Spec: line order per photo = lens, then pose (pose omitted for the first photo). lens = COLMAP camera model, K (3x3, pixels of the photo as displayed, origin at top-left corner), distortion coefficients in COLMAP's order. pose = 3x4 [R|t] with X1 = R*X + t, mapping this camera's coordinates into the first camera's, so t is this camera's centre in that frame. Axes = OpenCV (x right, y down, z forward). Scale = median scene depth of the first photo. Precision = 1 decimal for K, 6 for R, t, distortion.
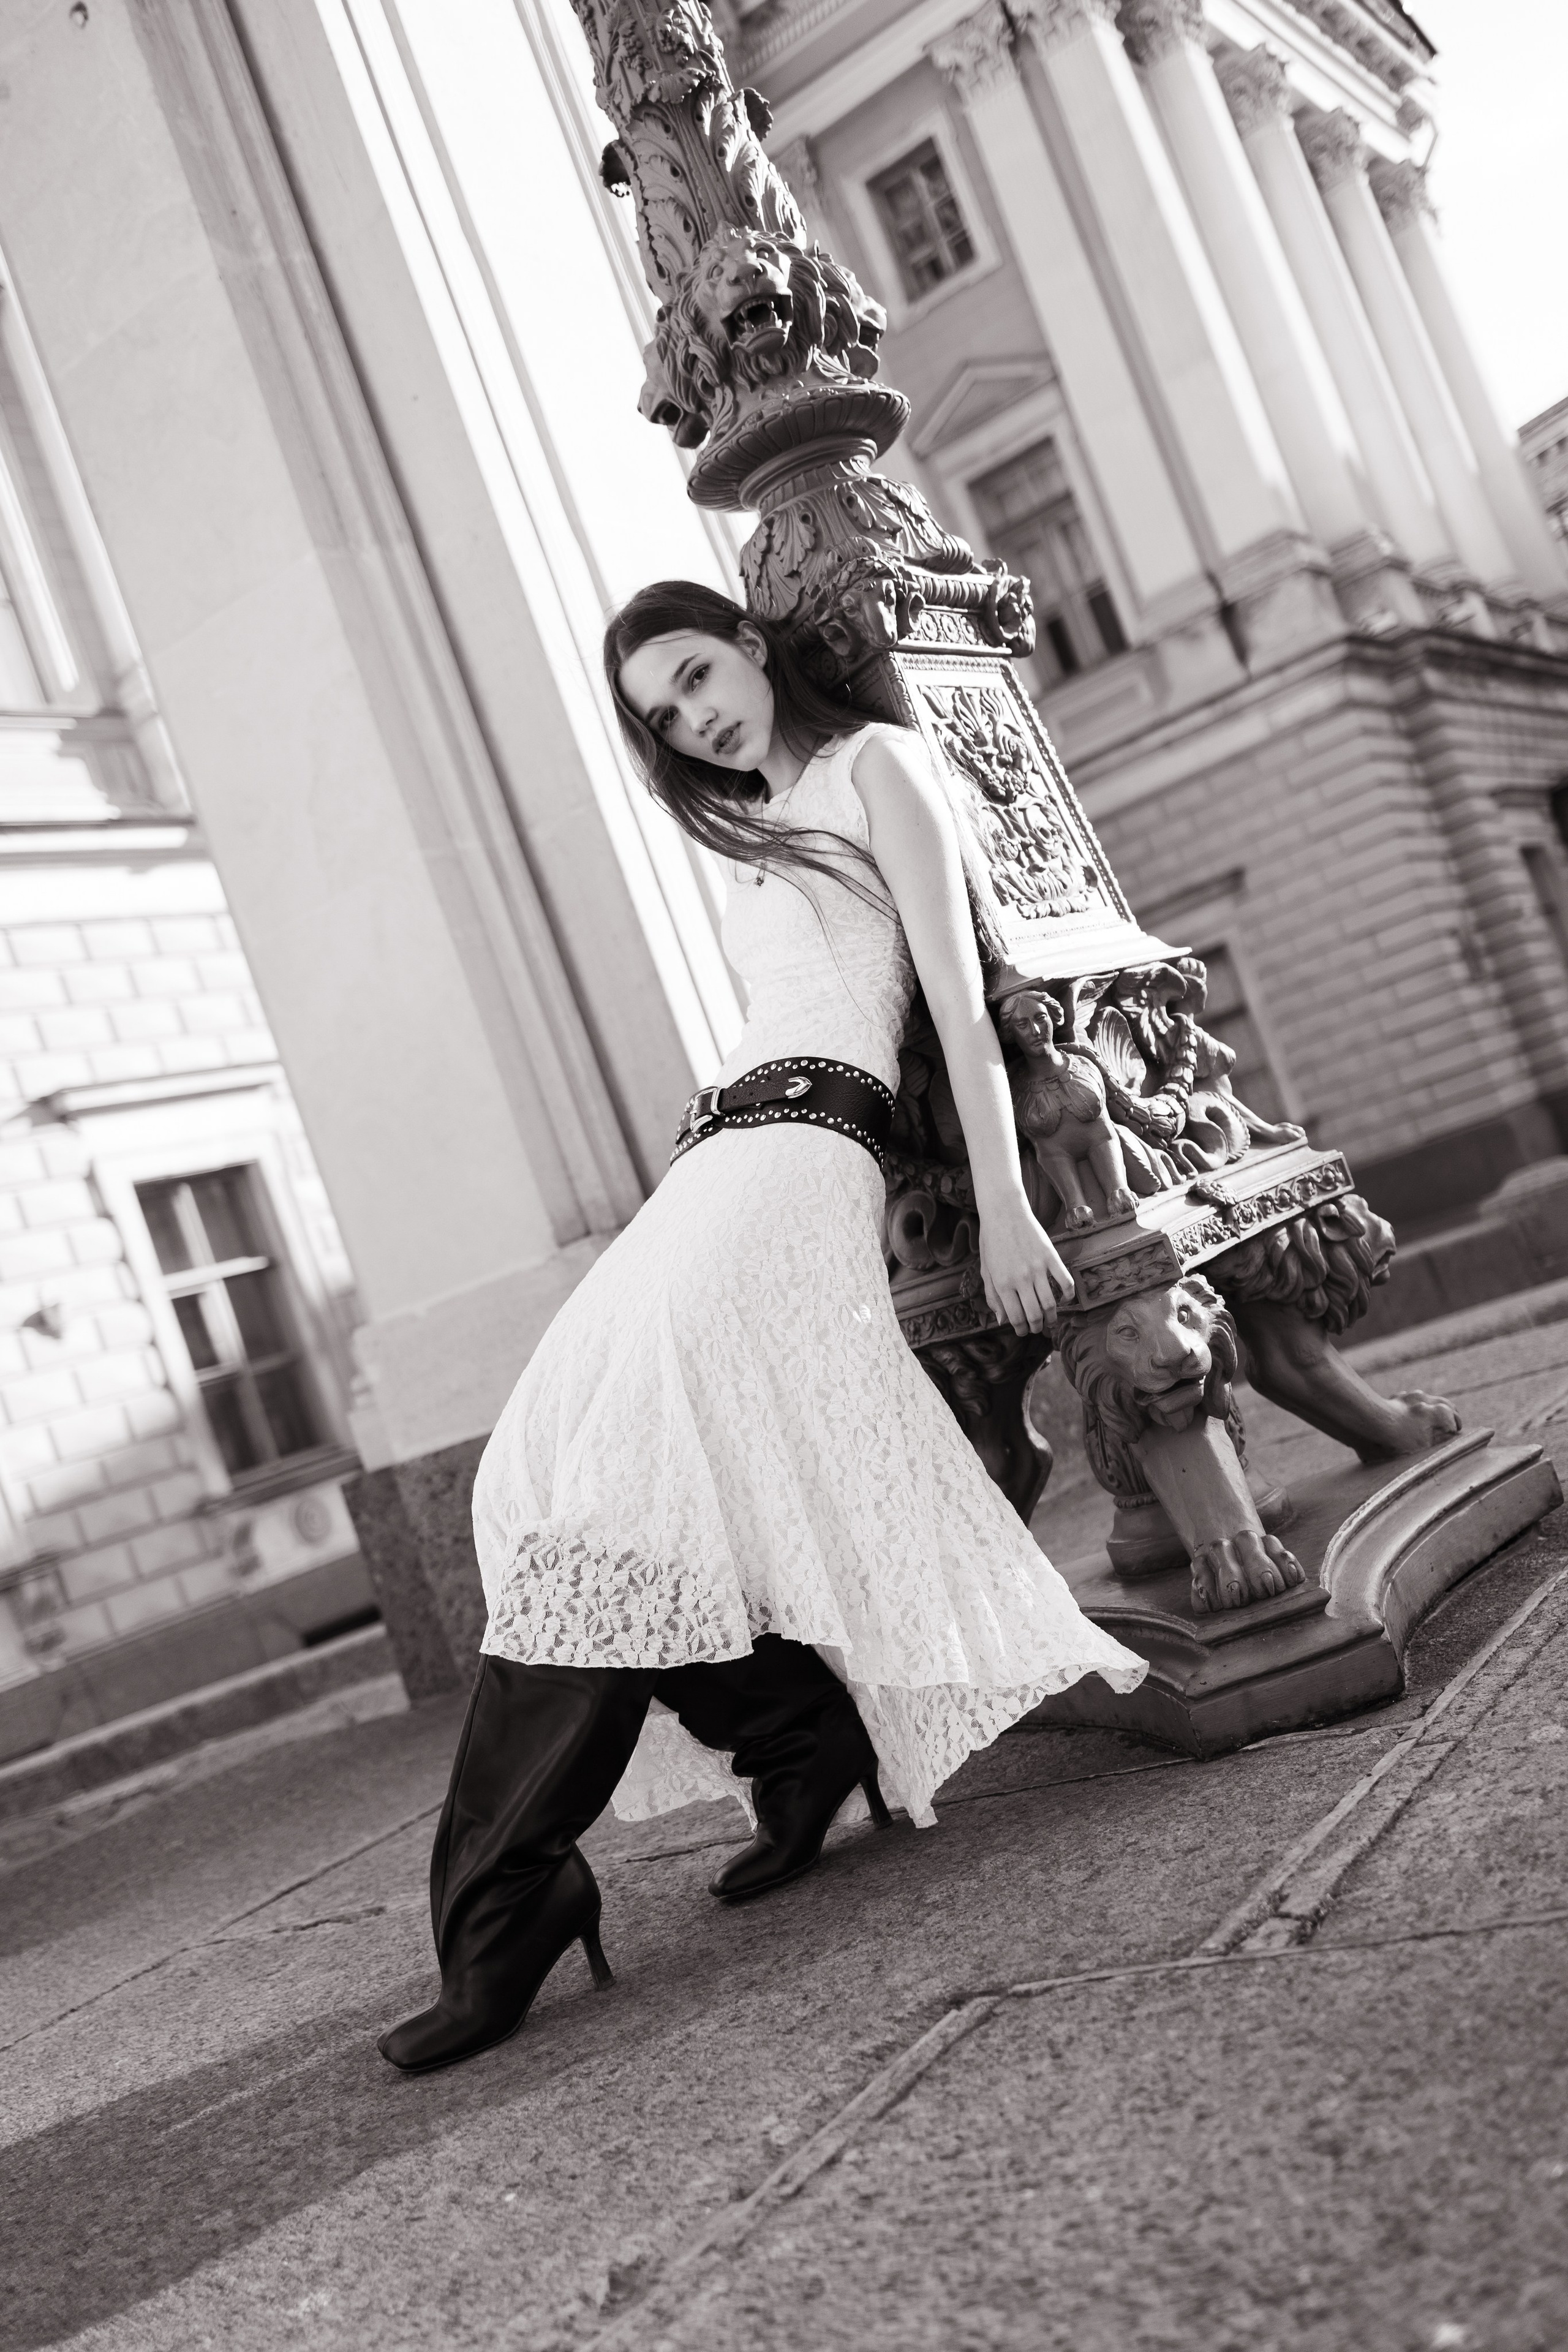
lens RADIAL K [[2349.4, 0, 784.0], [0, 2349.4, 1176.0], [0, 0, 1]] dist [-0.011951, -0.005992]
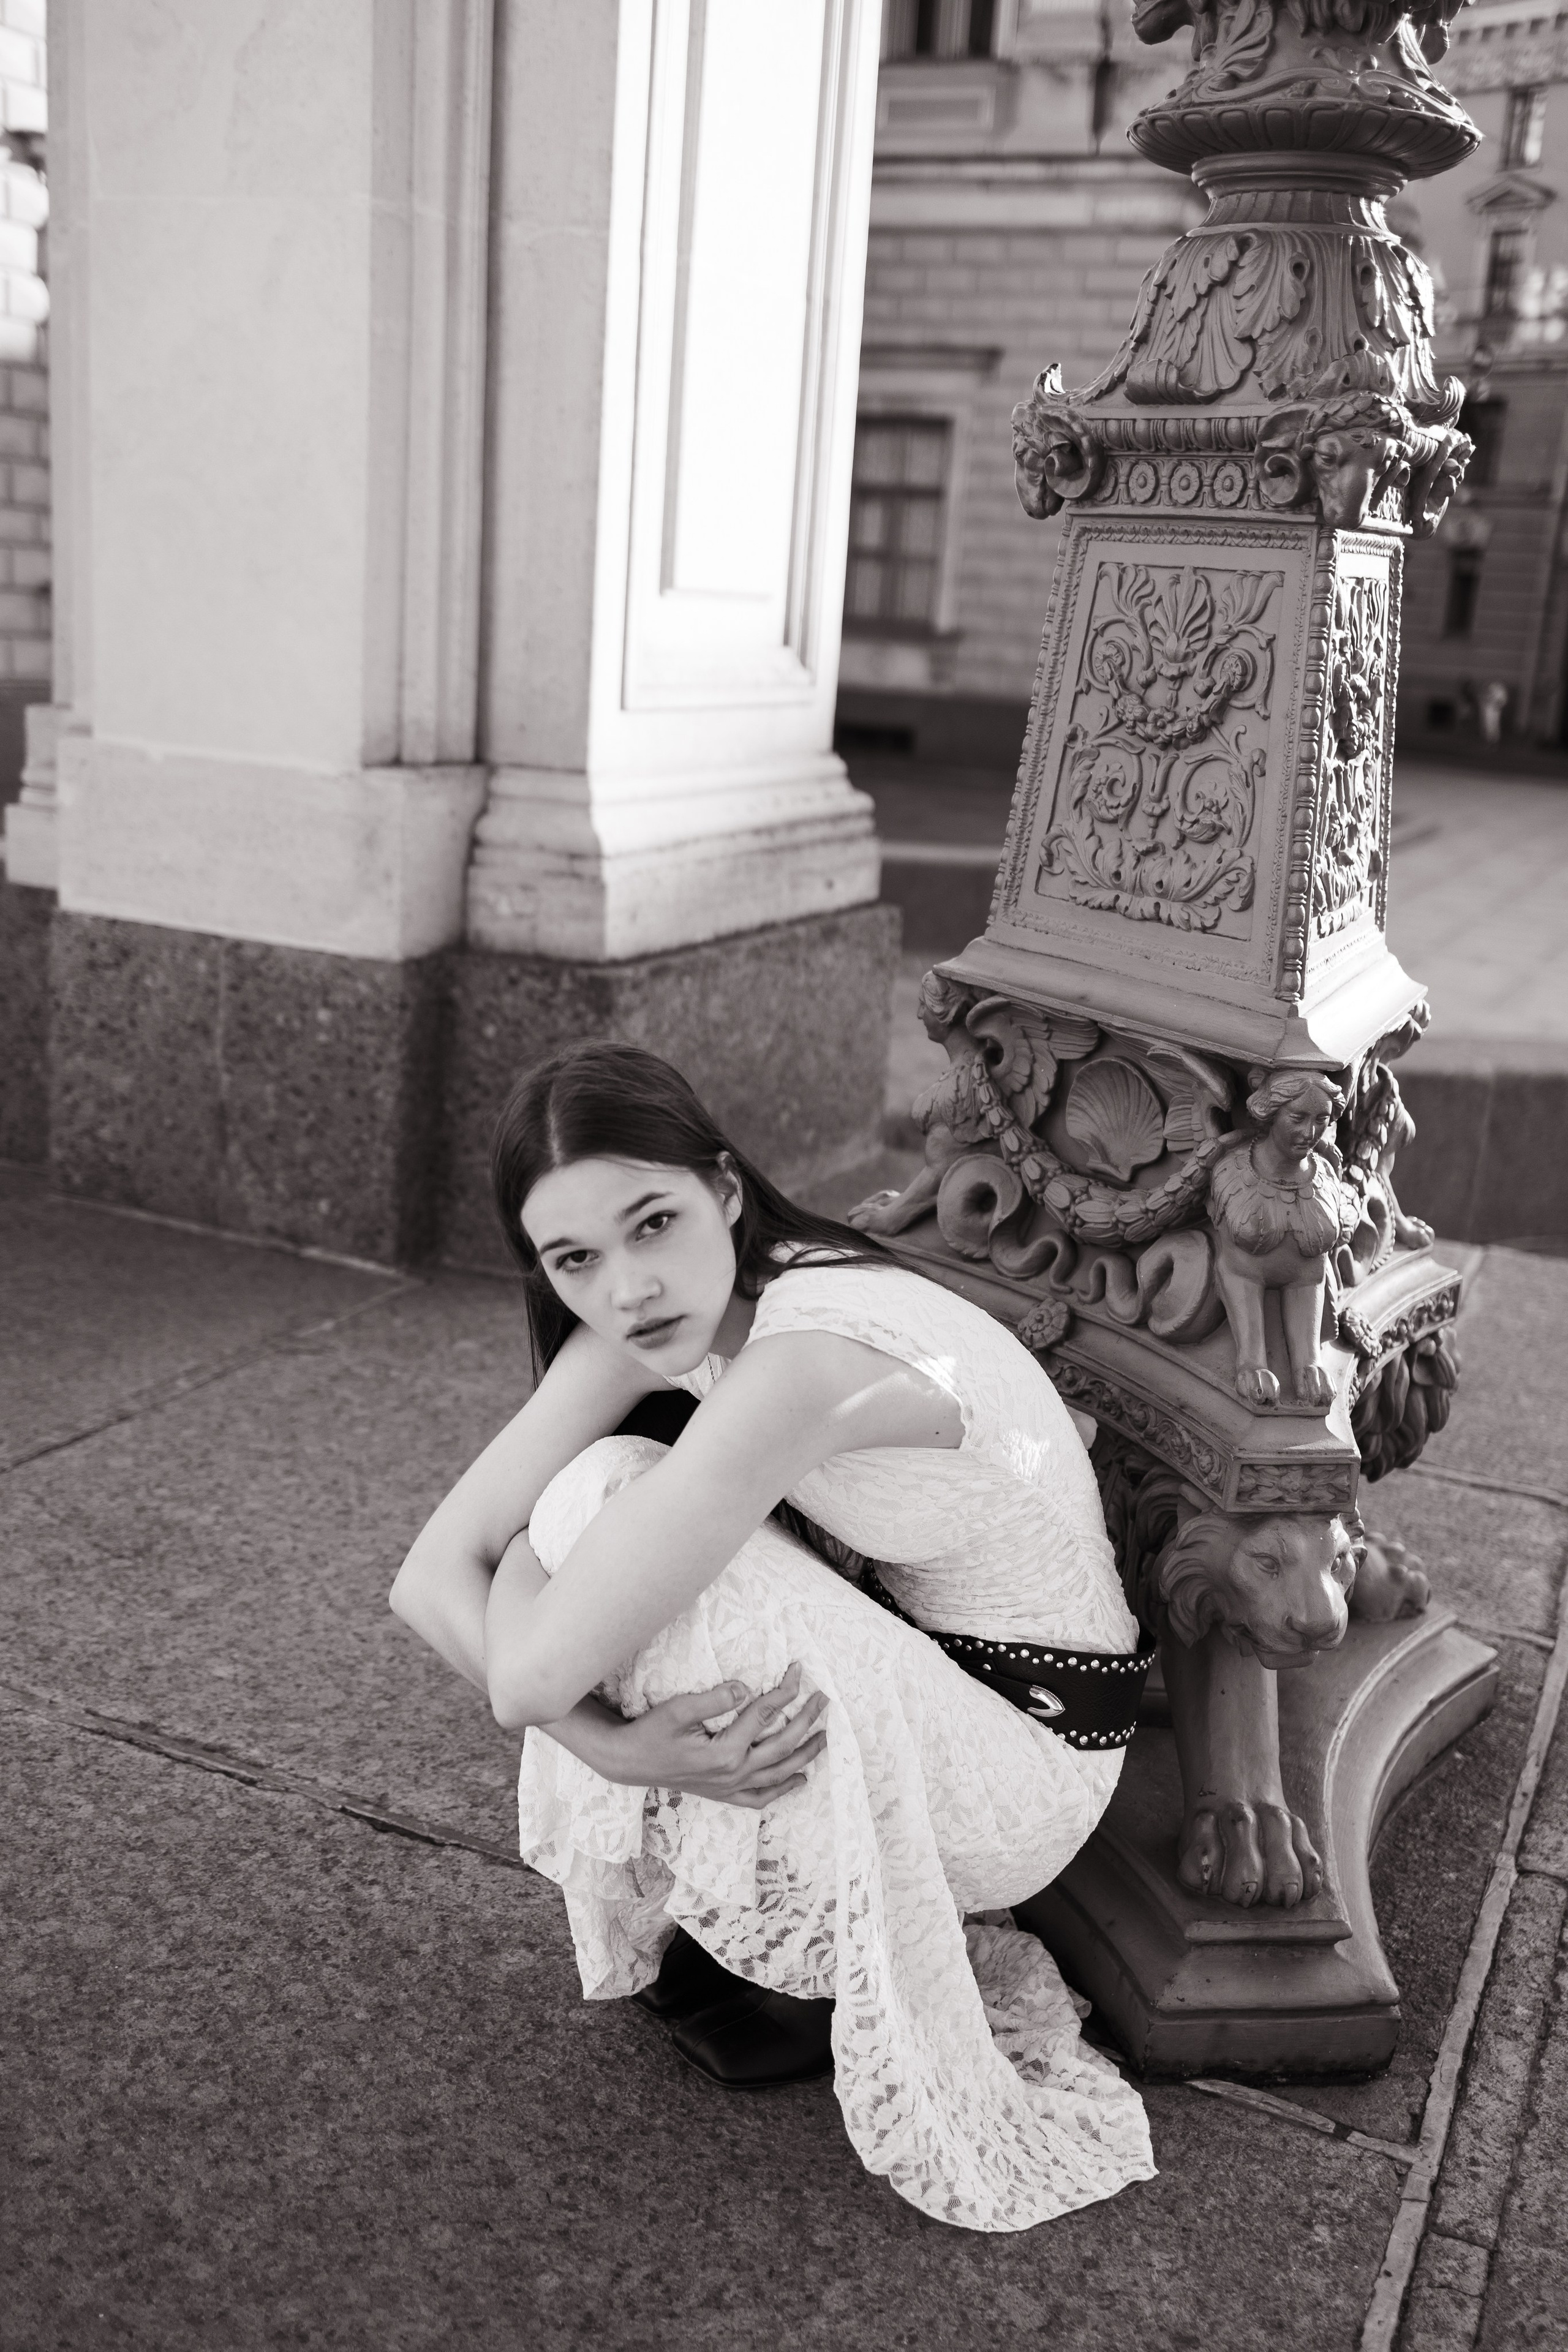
lens RADIAL K [[2349.4, 0, 784.0], [0, 2349.4, 1176.0], [0, 0, 1]] dist [-0.011951, -0.005992]
pose [[0.902199, 0.338841, 0.266879, -0.208464], [-0.400367, 0.888065, 0.225934, -0.132996], [-0.160450, -0.310687, 0.936872, 0.287705]]
